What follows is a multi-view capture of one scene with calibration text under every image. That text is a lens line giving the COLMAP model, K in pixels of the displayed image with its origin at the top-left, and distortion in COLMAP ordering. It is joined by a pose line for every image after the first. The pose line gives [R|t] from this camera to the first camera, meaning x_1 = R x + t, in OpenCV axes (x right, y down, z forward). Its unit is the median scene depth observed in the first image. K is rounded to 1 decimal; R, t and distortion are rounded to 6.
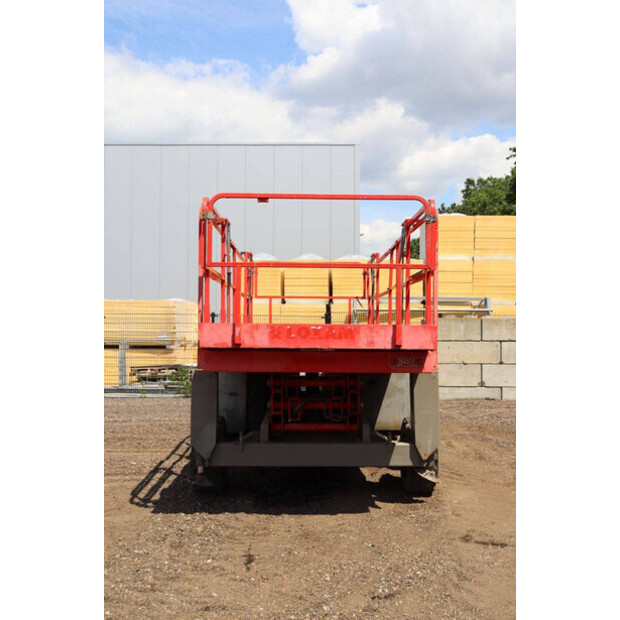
lens RADIAL K [[746.1, 0, 325.6], [0, 746.1, 340.9], [0, 0, 1]] dist [0.016498, 0.000000]
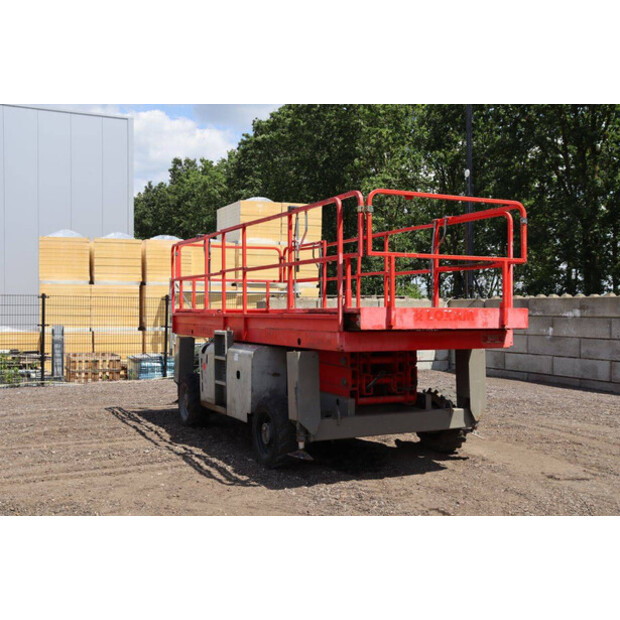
lens RADIAL K [[746.1, 0, 330.7], [0, 746.1, 351.8], [0, 0, 1]] dist [0.016498, 0.000000]
pose [[0.903748, -0.029444, 0.427050, -0.337571], [0.011804, 0.998966, 0.043896, -0.003783], [-0.427901, -0.034629, 0.903162, 0.016810]]
